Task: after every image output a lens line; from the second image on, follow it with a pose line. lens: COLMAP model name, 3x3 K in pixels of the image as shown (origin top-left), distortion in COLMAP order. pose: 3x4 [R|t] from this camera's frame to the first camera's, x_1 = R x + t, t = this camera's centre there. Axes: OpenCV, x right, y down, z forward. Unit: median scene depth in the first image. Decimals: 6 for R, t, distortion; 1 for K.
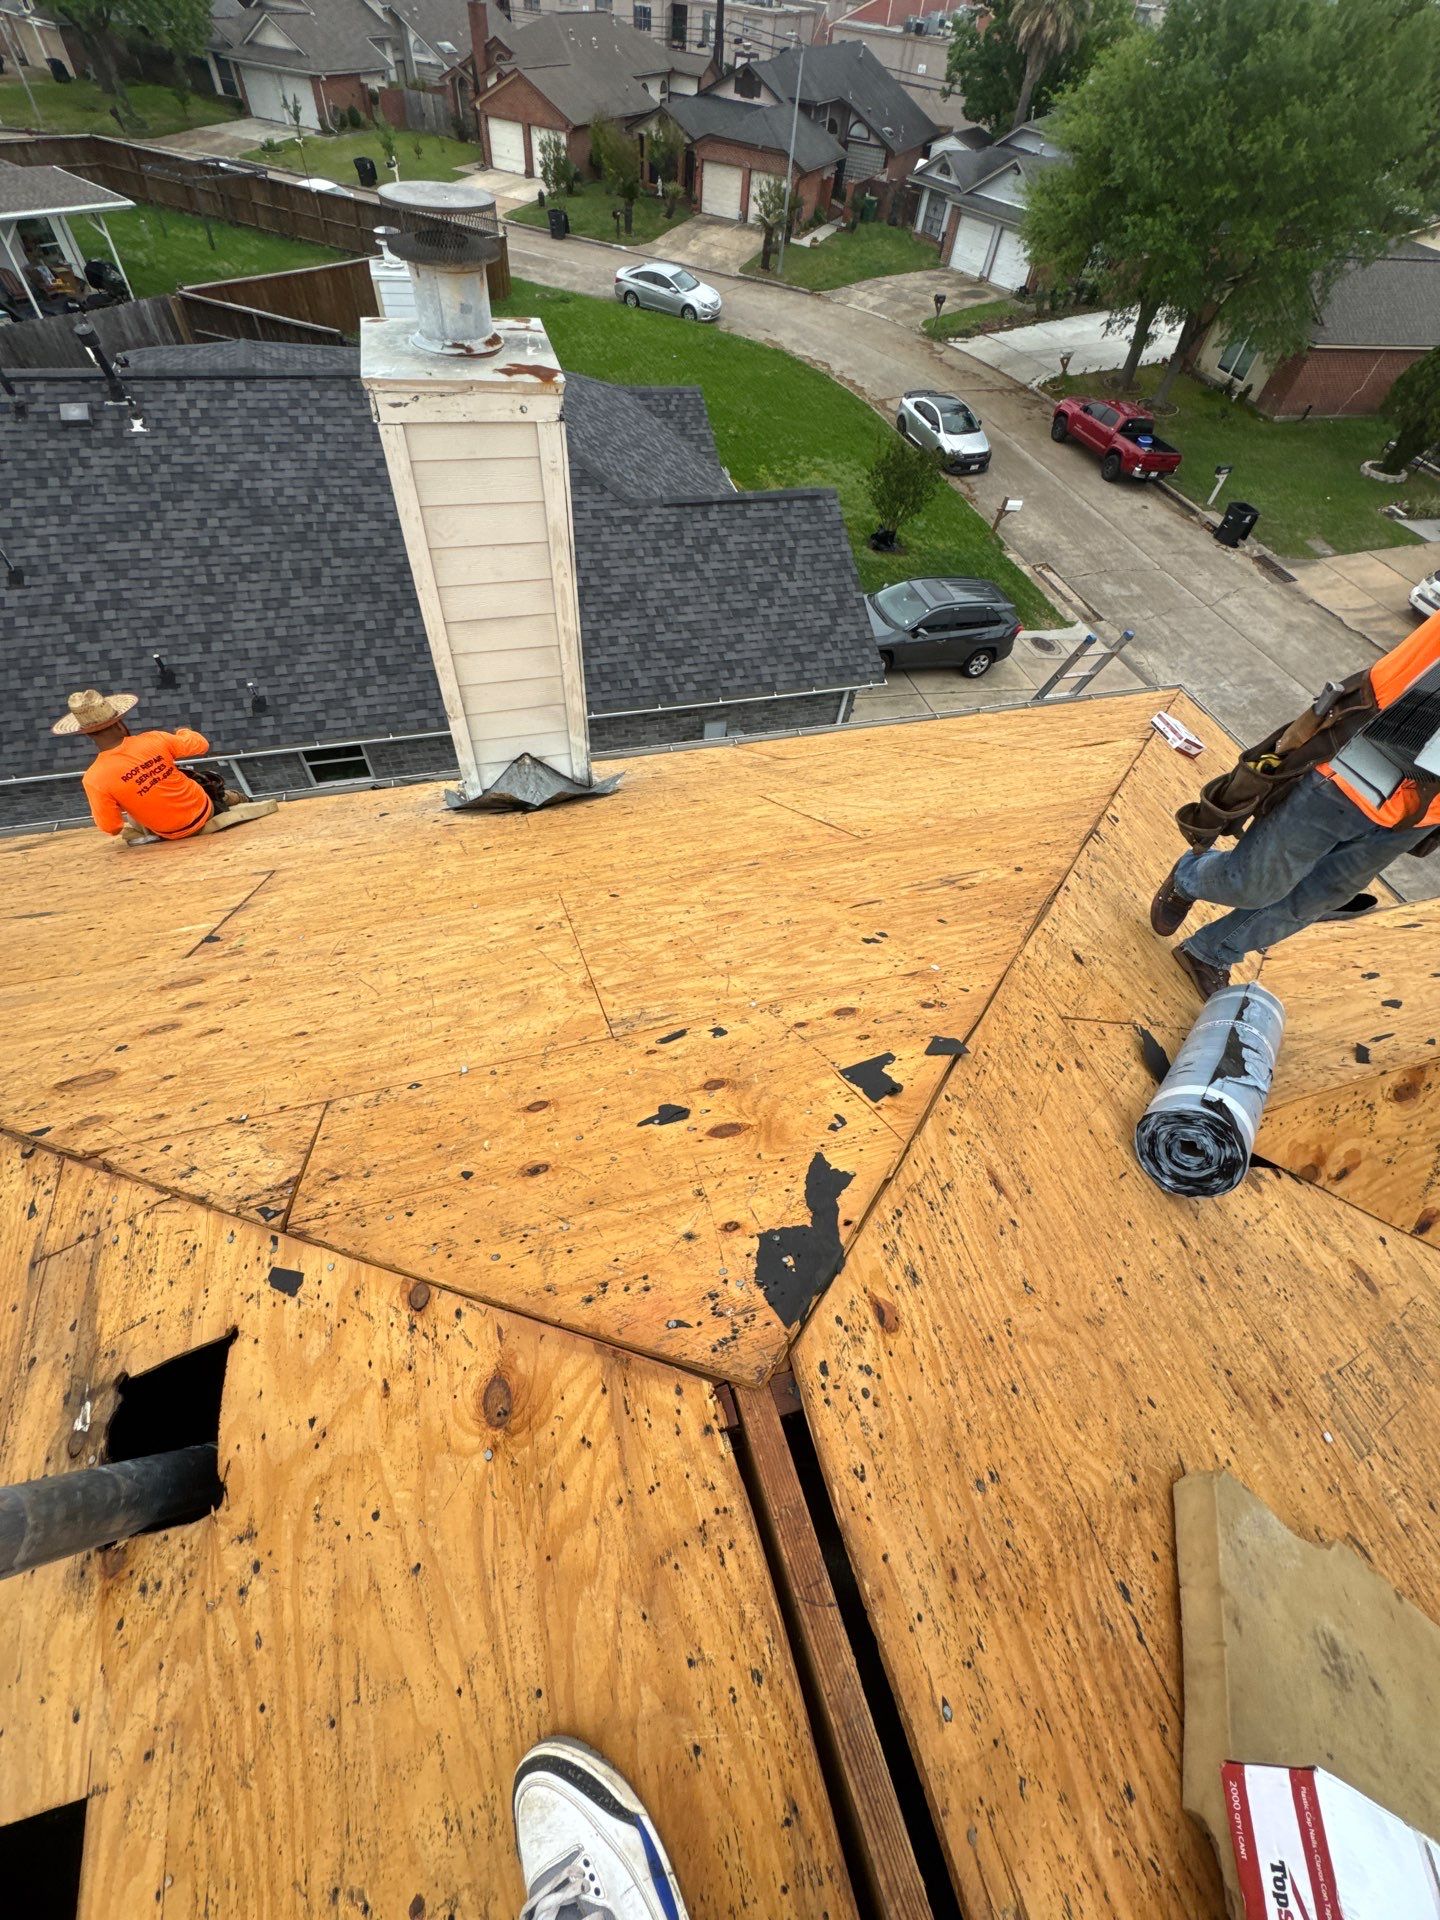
lens RADIAL K [[764.0, 0, 722.0], [0, 764.0, 959.4], [0, 0, 1]] dist [-0.003803, -0.000032]
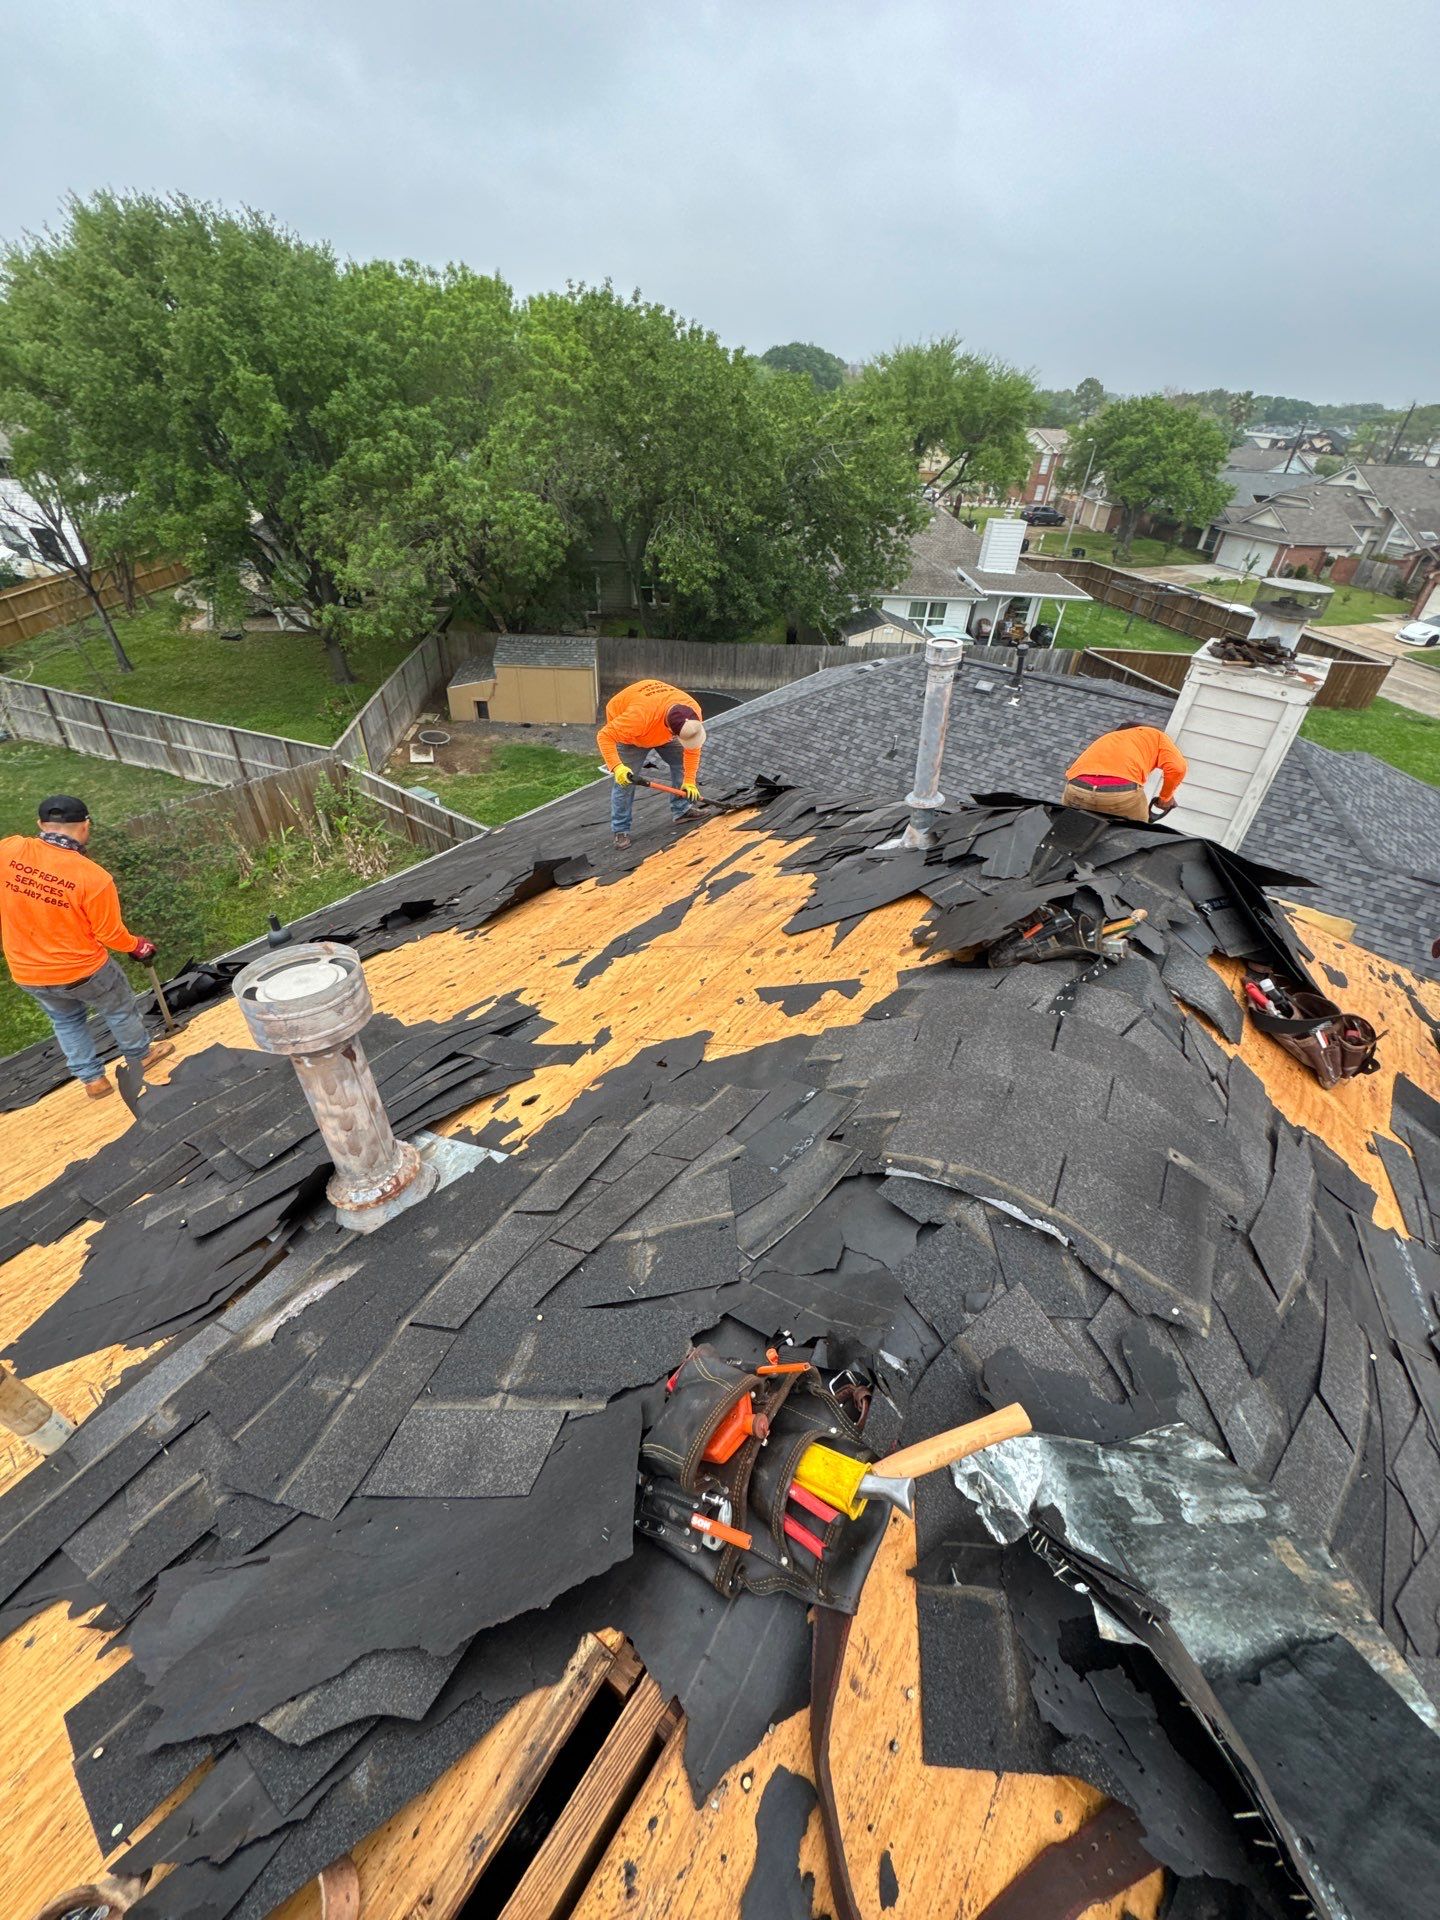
lens RADIAL K [[764.0, 0, 723.3], [0, 764.0, 956.6], [0, 0, 1]] dist [-0.003803, -0.000032]
pose [[0.608187, 0.433969, -0.664665, 0.042714], [-0.638794, 0.764637, -0.085272, 0.076895], [0.471222, 0.476446, 0.742259, -0.062572]]
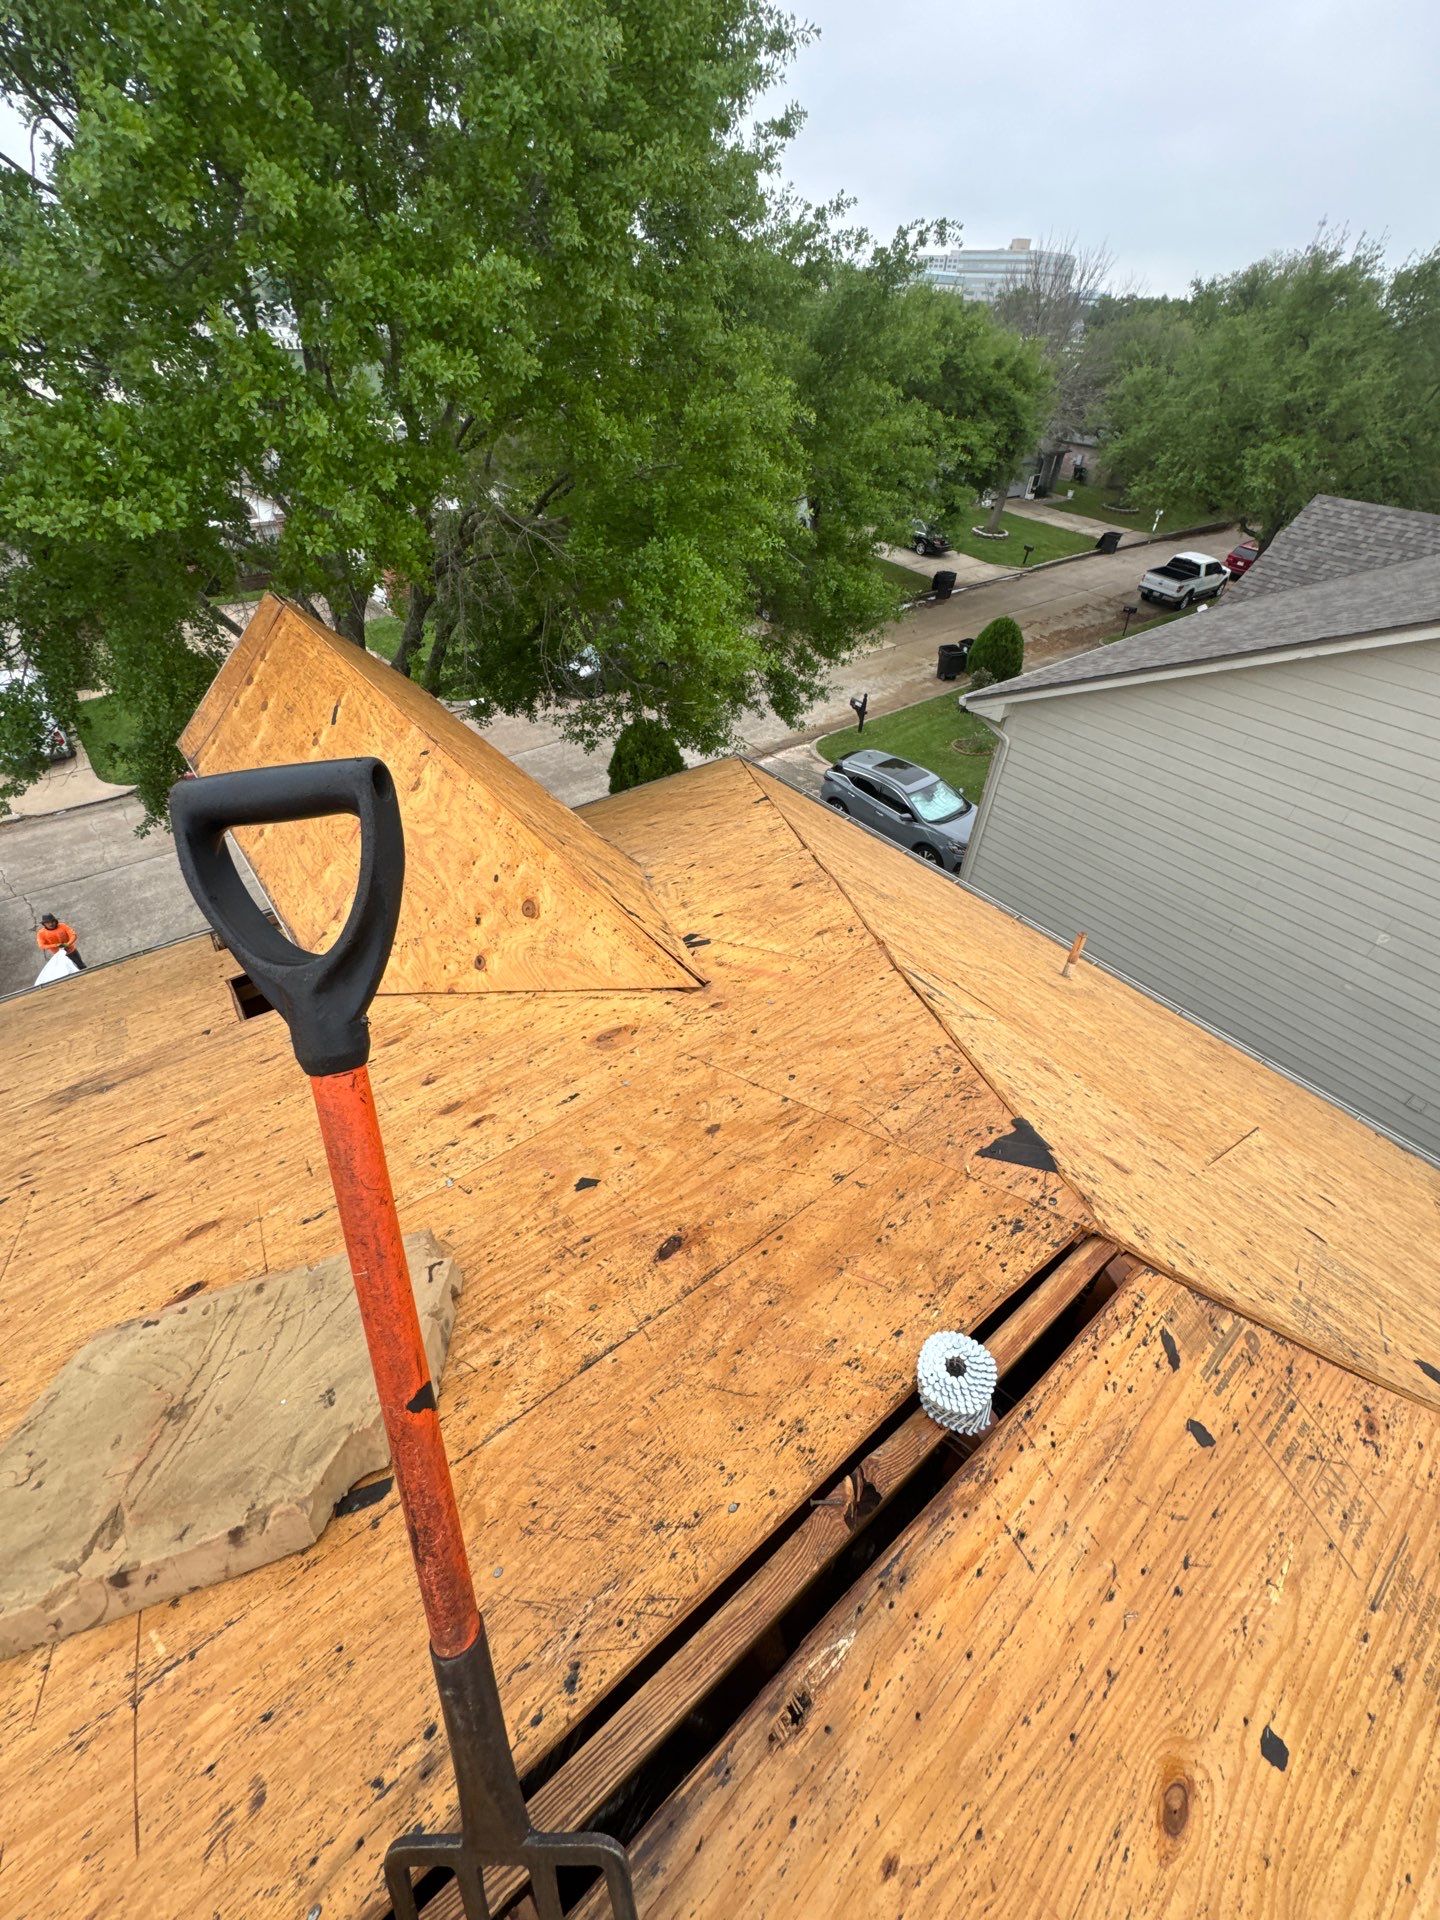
lens RADIAL K [[764.0, 0, 723.3], [0, 764.0, 957.8], [0, 0, 1]] dist [-0.003803, -0.000032]
pose [[-0.366562, -0.677517, 0.637655, 0.033854], [0.713545, 0.235100, 0.659986, 0.083196], [-0.597064, 0.696921, 0.397260, -0.058834]]
